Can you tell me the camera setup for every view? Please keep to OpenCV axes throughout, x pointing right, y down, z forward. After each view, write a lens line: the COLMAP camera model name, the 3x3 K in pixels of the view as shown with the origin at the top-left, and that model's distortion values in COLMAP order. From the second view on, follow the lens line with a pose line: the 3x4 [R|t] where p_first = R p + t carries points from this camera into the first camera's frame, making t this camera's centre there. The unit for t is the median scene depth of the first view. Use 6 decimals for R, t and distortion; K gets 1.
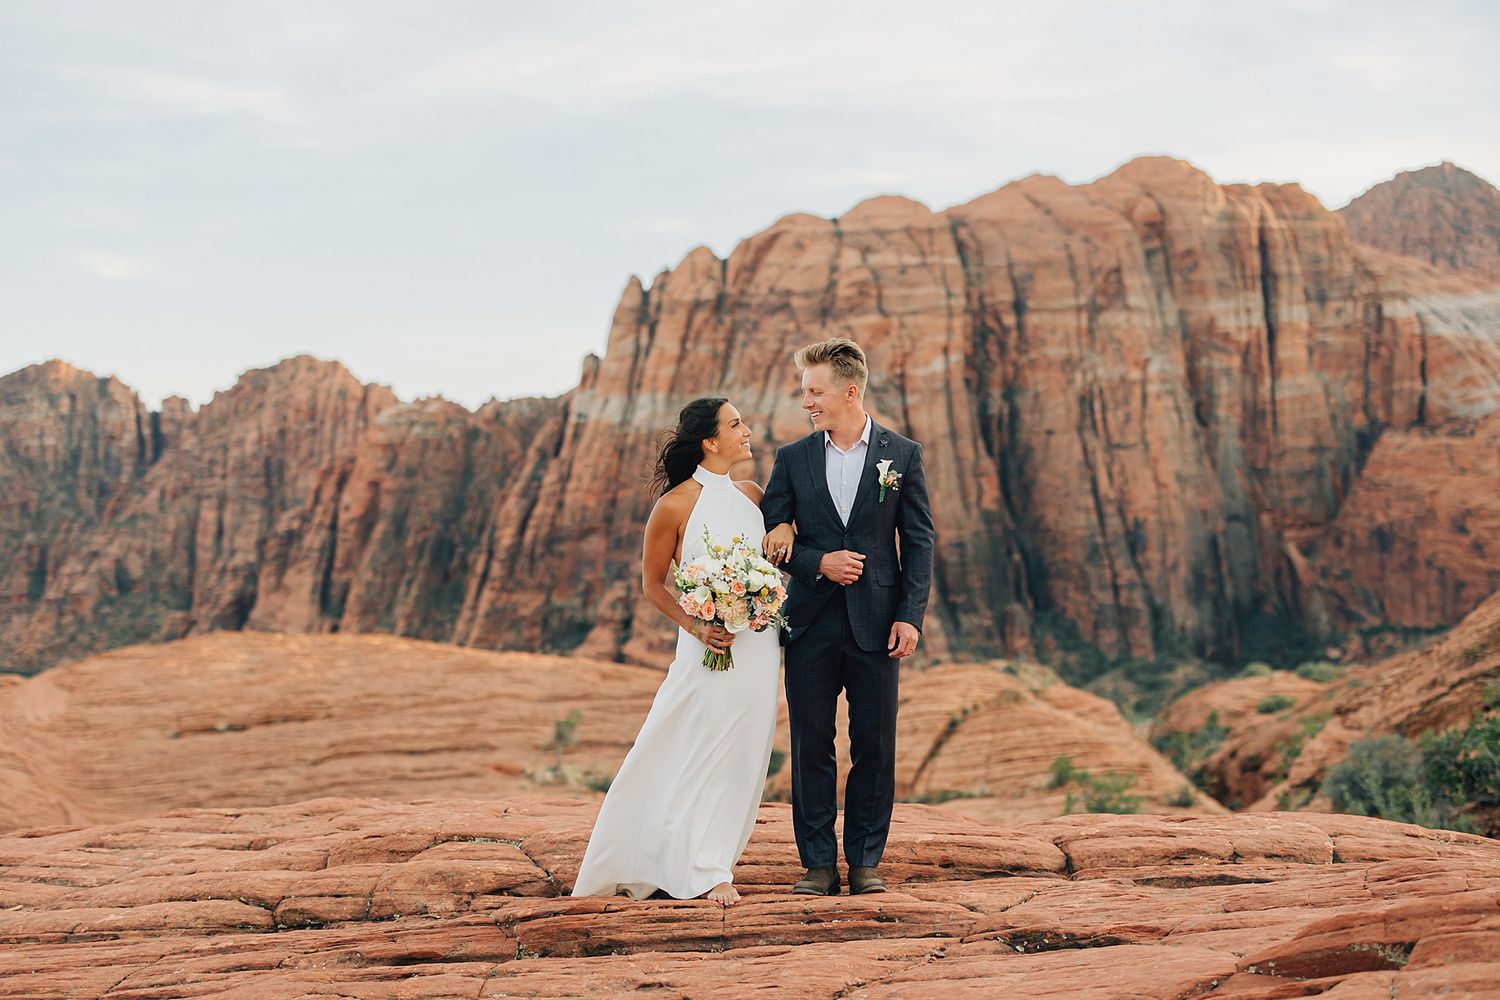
lens RADIAL K [[2147.7, 0, 743.7], [0, 2147.7, 515.5], [0, 0, 1]] dist [0.013693, 0.000000]
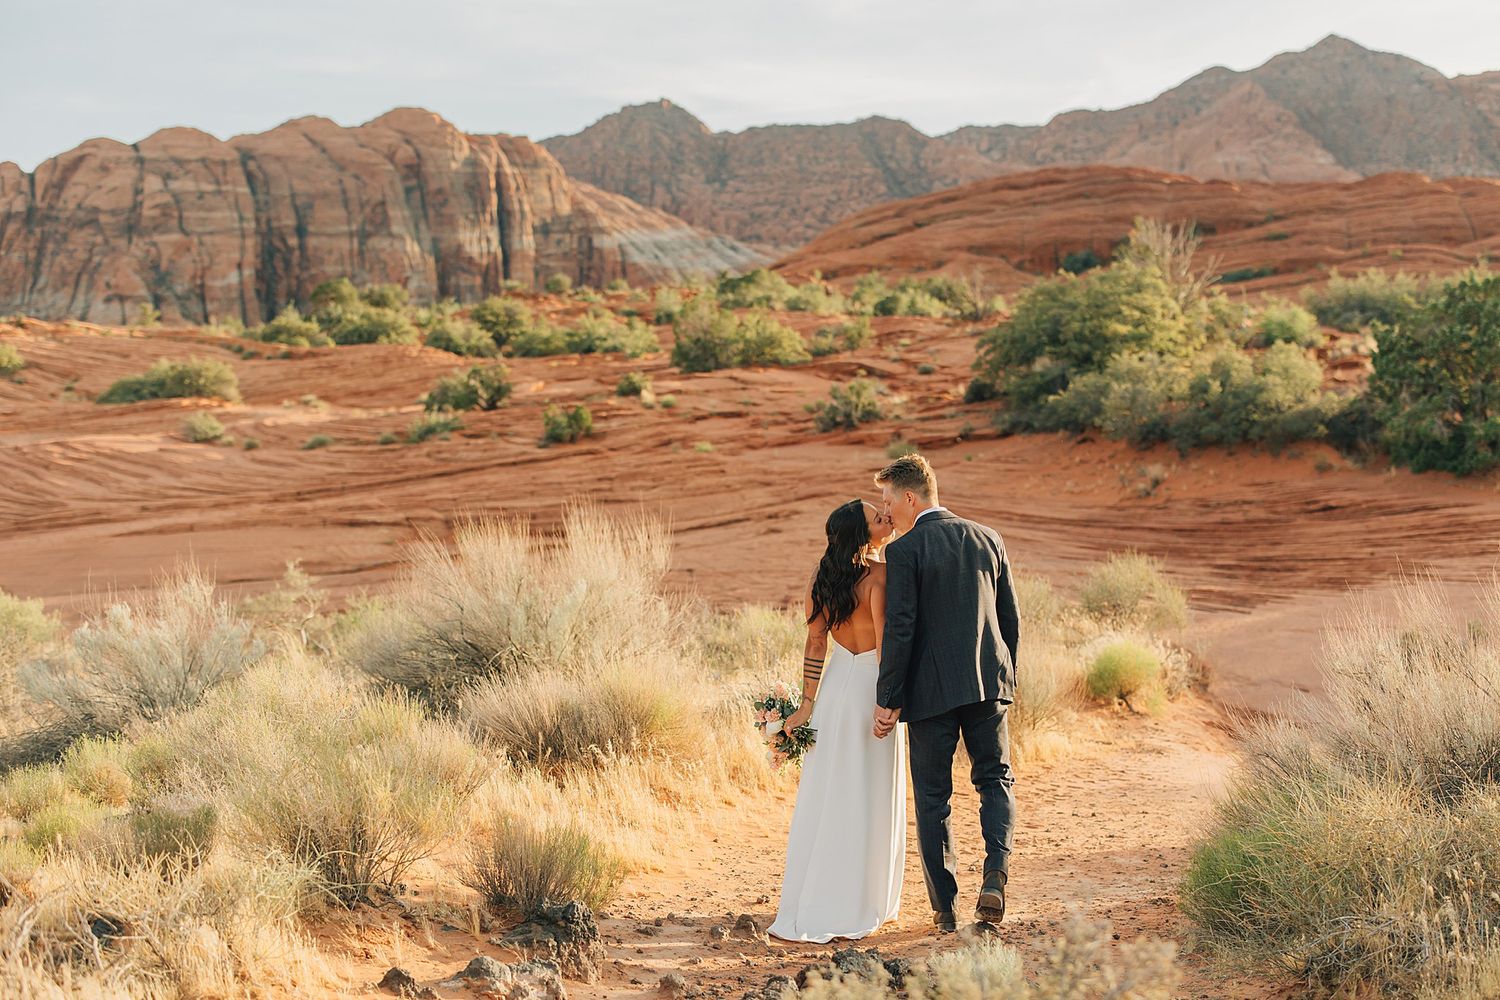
lens RADIAL K [[2147.7, 0, 806.5], [0, 2147.7, 524.6], [0, 0, 1]] dist [0.013693, 0.000000]
pose [[0.931877, -0.017464, 0.362354, -0.048054], [-0.002084, 0.998566, 0.053486, 0.002746], [-0.362768, -0.050598, 0.930505, -0.237170]]
